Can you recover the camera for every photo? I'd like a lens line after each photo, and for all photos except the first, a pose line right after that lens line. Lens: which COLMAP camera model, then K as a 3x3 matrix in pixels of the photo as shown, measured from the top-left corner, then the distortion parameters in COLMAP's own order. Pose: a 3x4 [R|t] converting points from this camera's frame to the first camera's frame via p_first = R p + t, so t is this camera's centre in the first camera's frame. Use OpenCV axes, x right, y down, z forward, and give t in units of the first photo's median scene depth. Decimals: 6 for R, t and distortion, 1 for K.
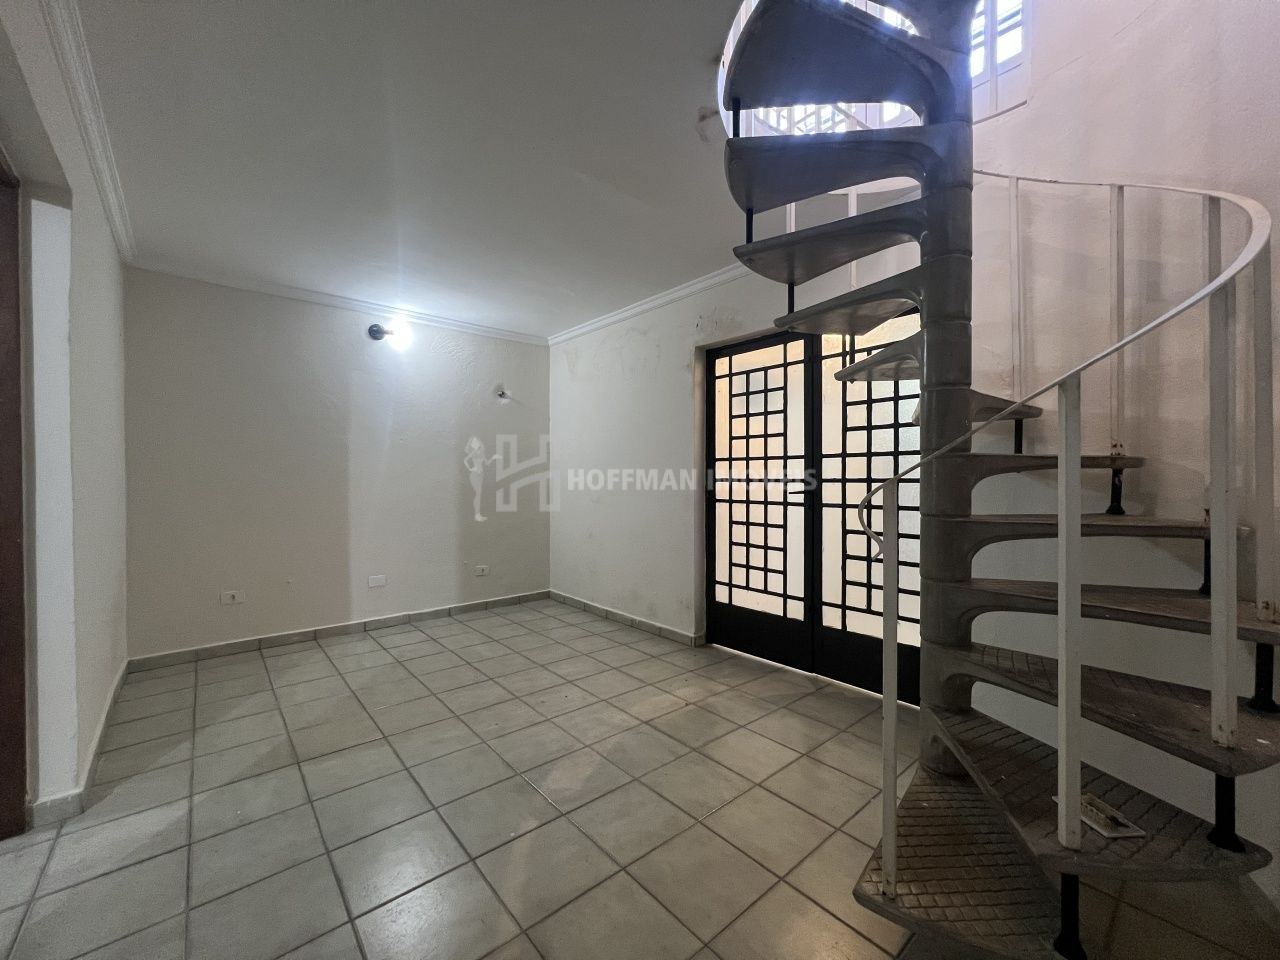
lens RADIAL K [[511.7, 0, 638.4], [0, 511.7, 478.7], [0, 0, 1]] dist [-0.000018, 0.000038]
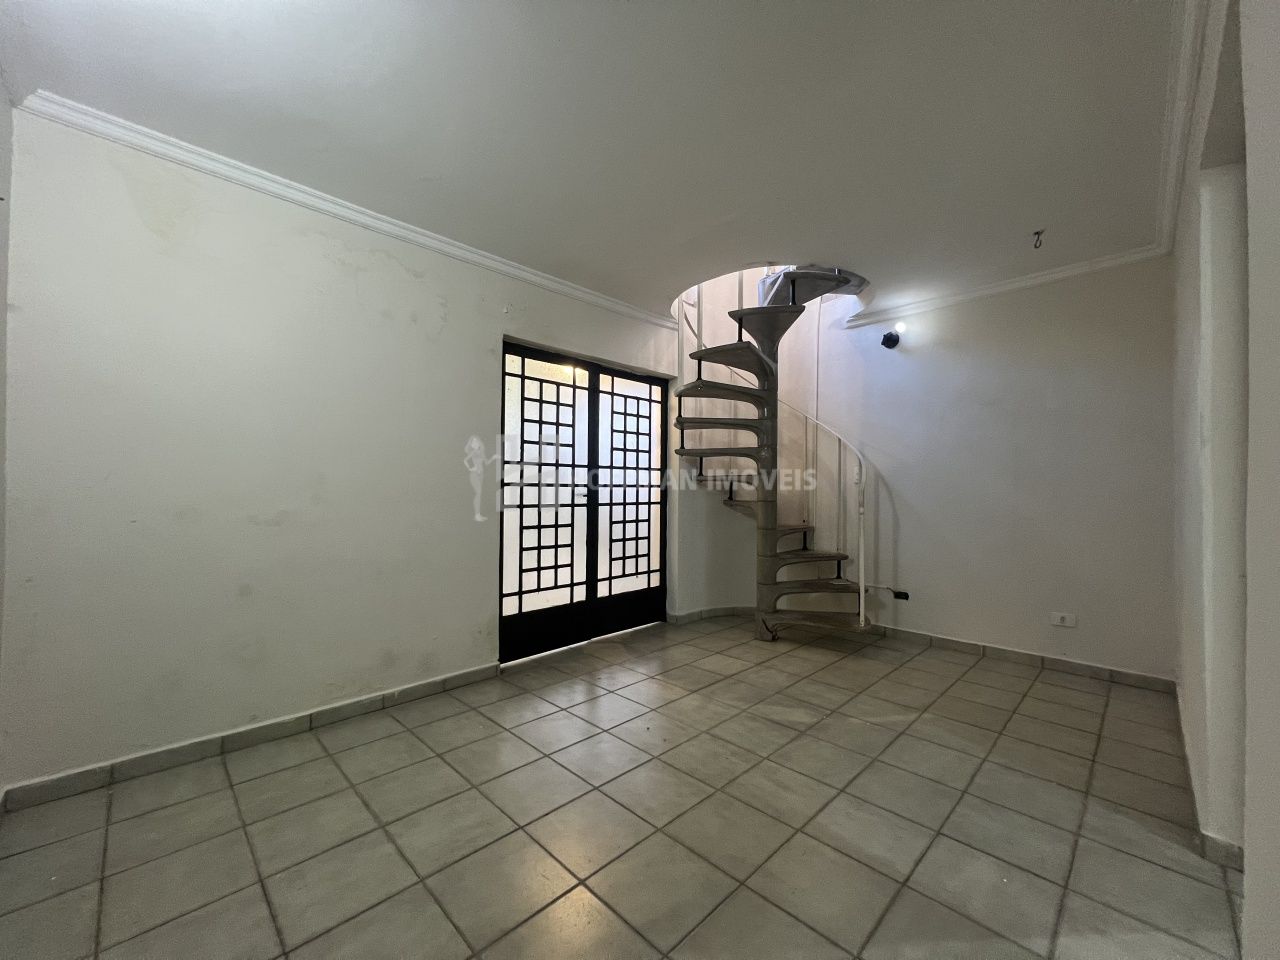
lens RADIAL K [[511.7, 0, 638.8], [0, 511.7, 485.2], [0, 0, 1]] dist [-0.000018, 0.000038]
pose [[-0.066390, 0.000463, 0.997794, -0.905125], [-0.009300, 0.999956, -0.001083, 0.002560], [-0.997750, -0.009351, -0.066383, 0.949249]]
